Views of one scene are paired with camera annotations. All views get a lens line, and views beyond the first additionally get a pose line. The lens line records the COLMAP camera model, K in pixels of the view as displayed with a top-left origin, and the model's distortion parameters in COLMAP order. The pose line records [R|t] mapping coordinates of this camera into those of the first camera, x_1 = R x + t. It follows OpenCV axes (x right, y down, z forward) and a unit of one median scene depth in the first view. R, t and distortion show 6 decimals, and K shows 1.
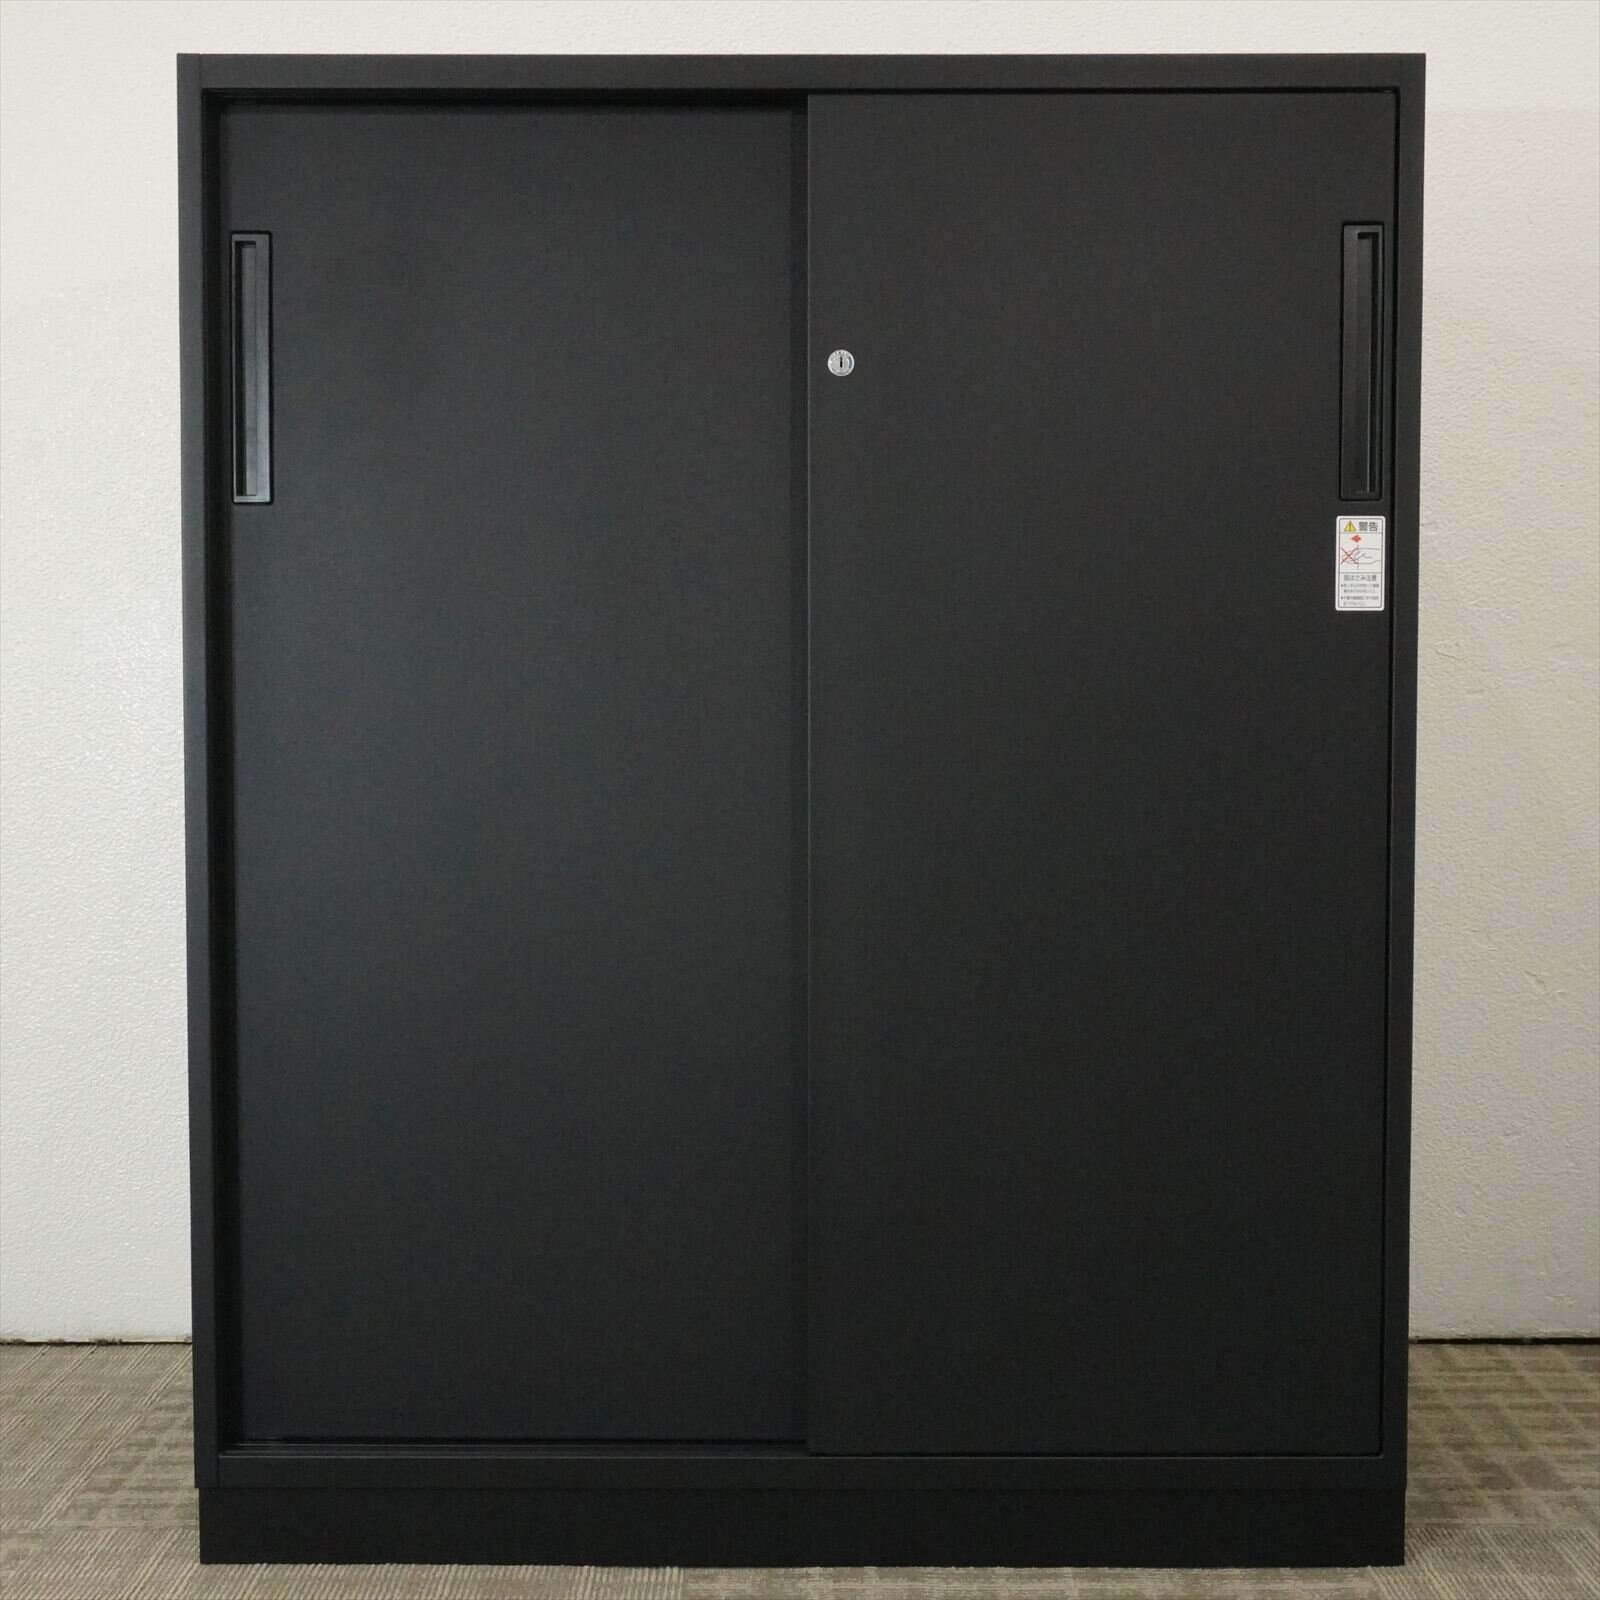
lens RADIAL K [[2367.9, 0, 800.0], [0, 2367.9, 800.0], [0, 0, 1]] dist [-0.007178, -0.000515]
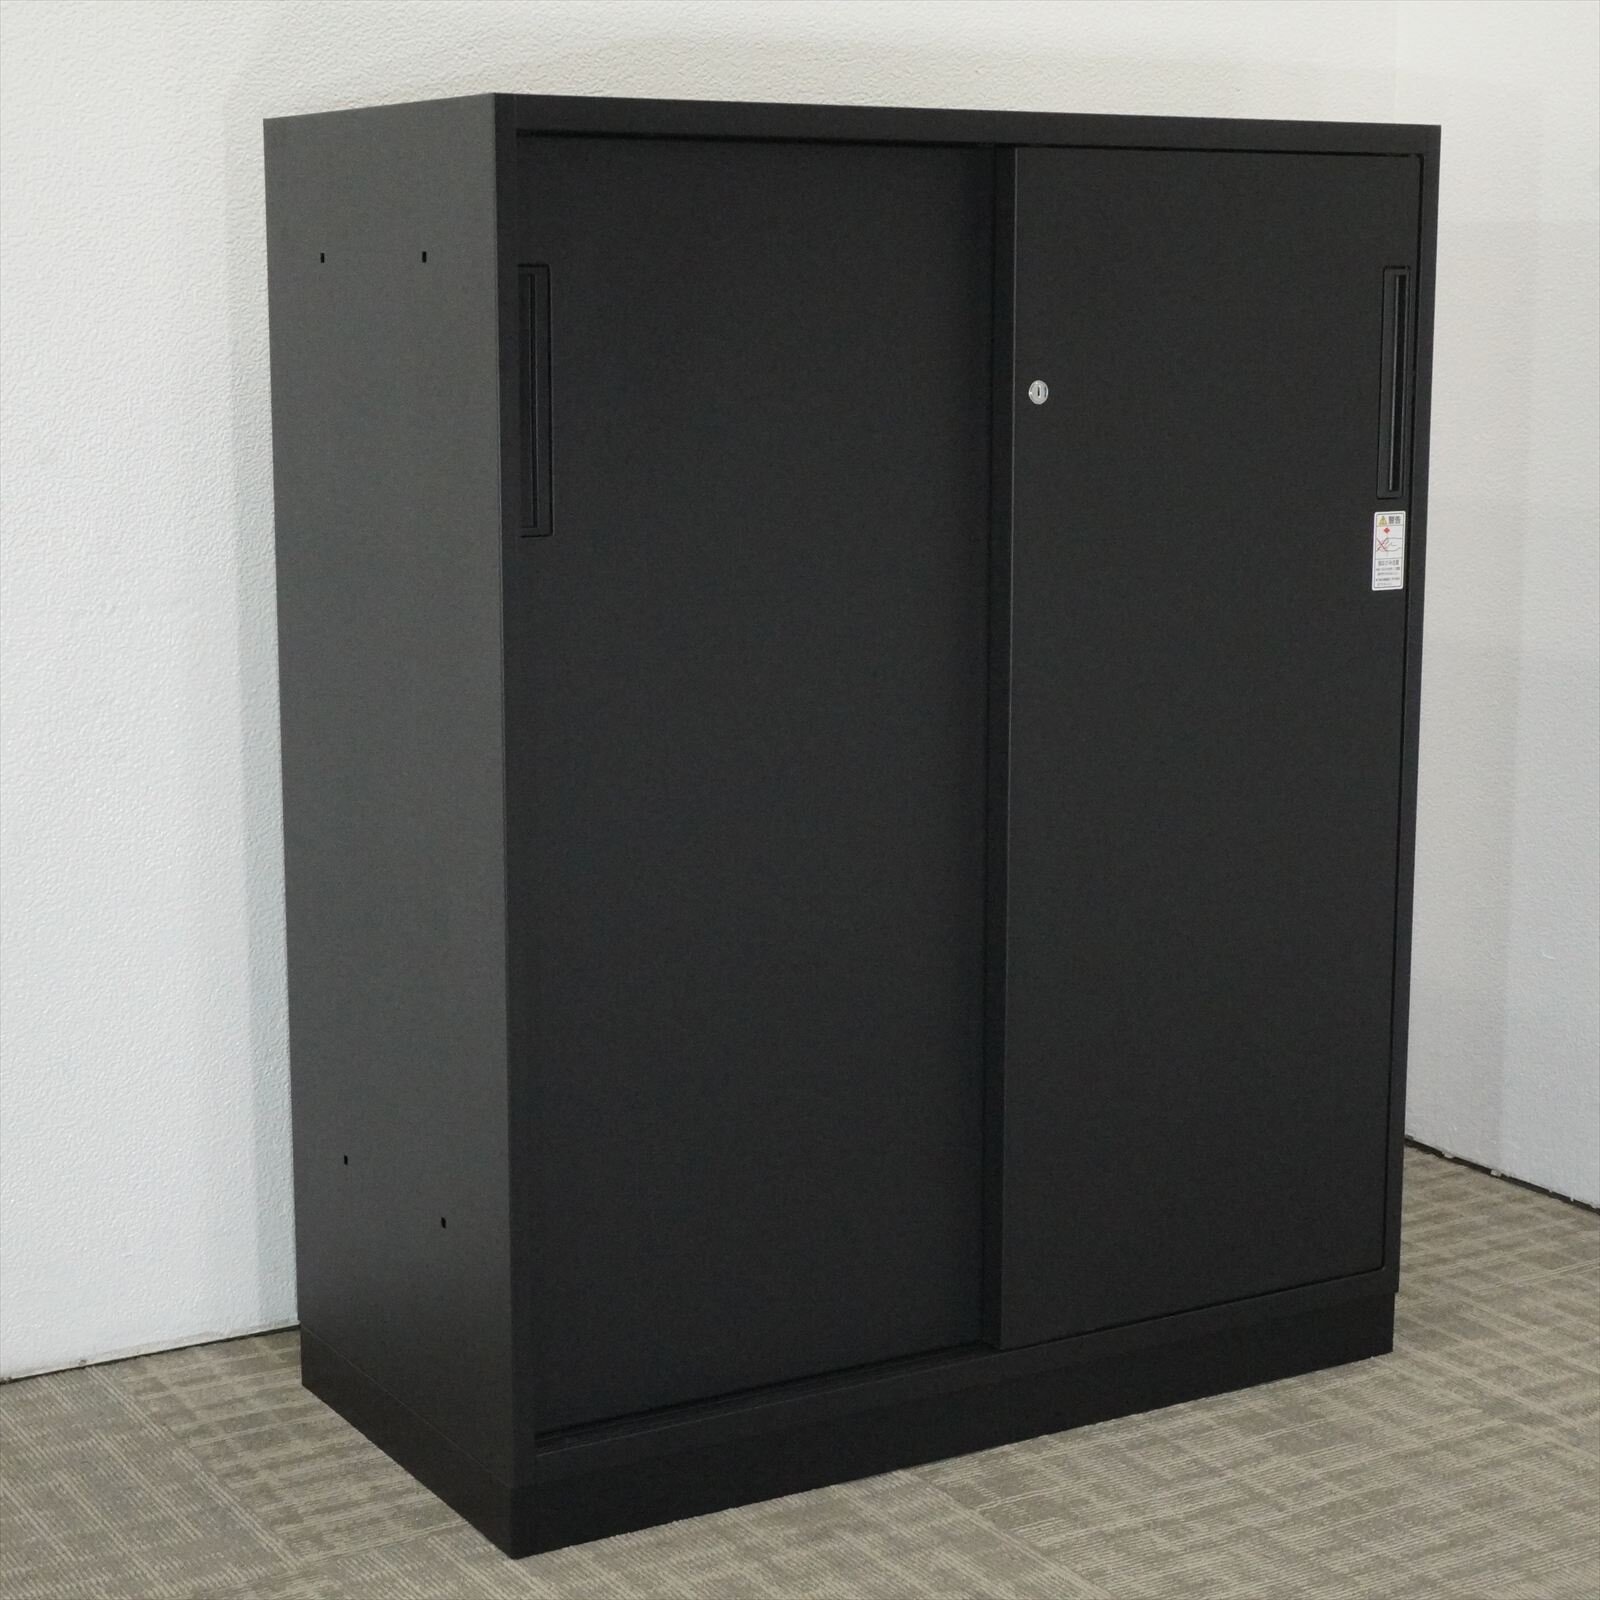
lens RADIAL K [[3019.0, 0, 800.0], [0, 3019.0, 800.0], [0, 0, 1]] dist [-0.005495, -0.015127]
pose [[0.856092, -0.088142, 0.509252, -0.790733], [0.027109, 0.991652, 0.126064, -0.171079], [-0.516112, -0.094117, 0.851334, -0.160391]]
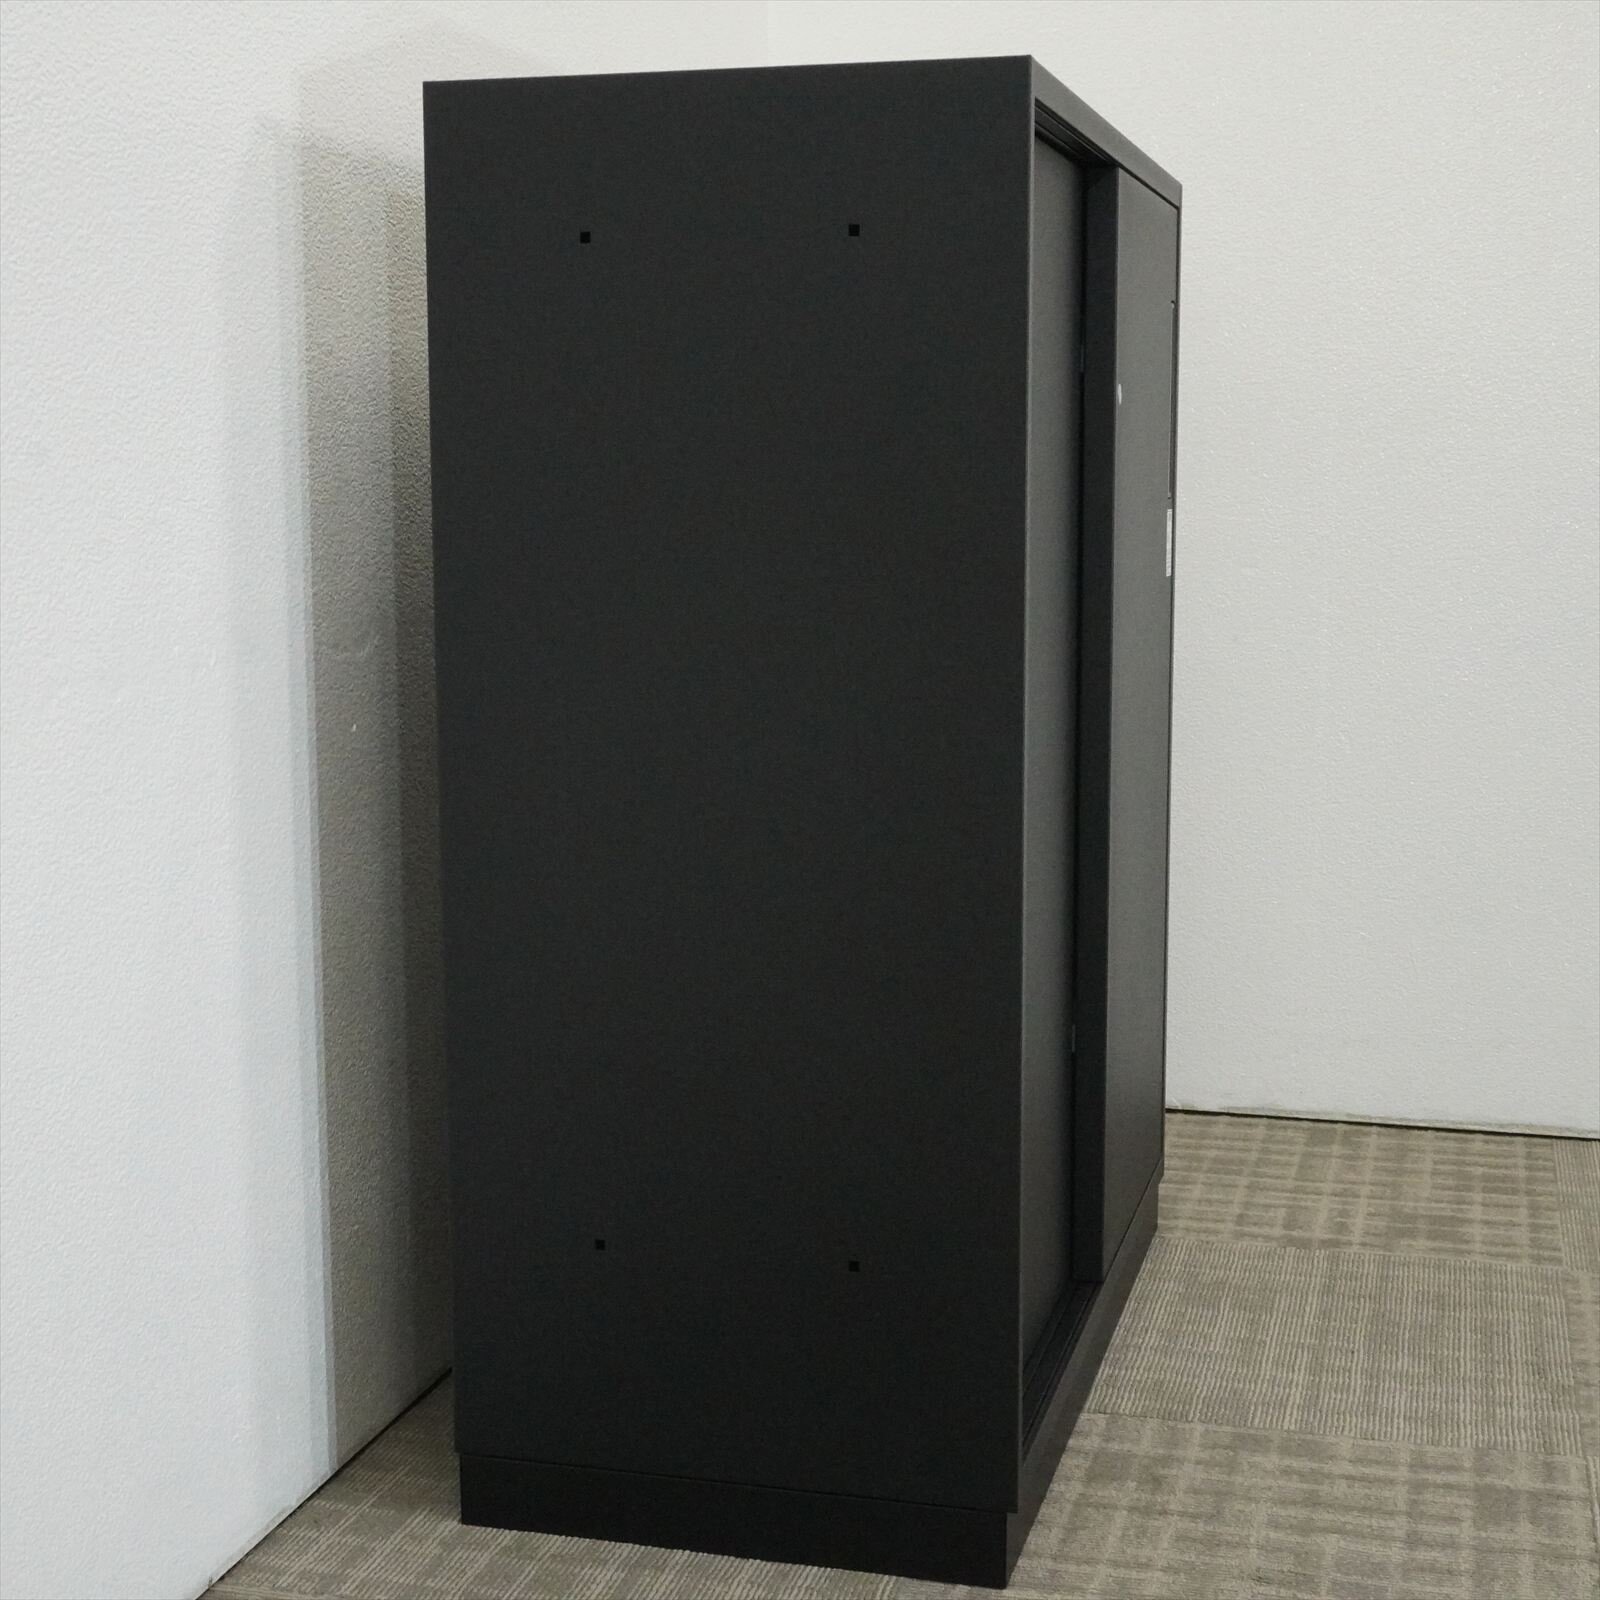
lens RADIAL K [[2481.4, 0, 800.0], [0, 2481.4, 800.0], [0, 0, 1]] dist [-0.010957, -0.014281]
pose [[0.264012, -0.138519, 0.954521, -1.228619], [0.056408, 0.990157, 0.128089, -0.146110], [-0.962869, 0.020026, 0.269227, 0.793937]]
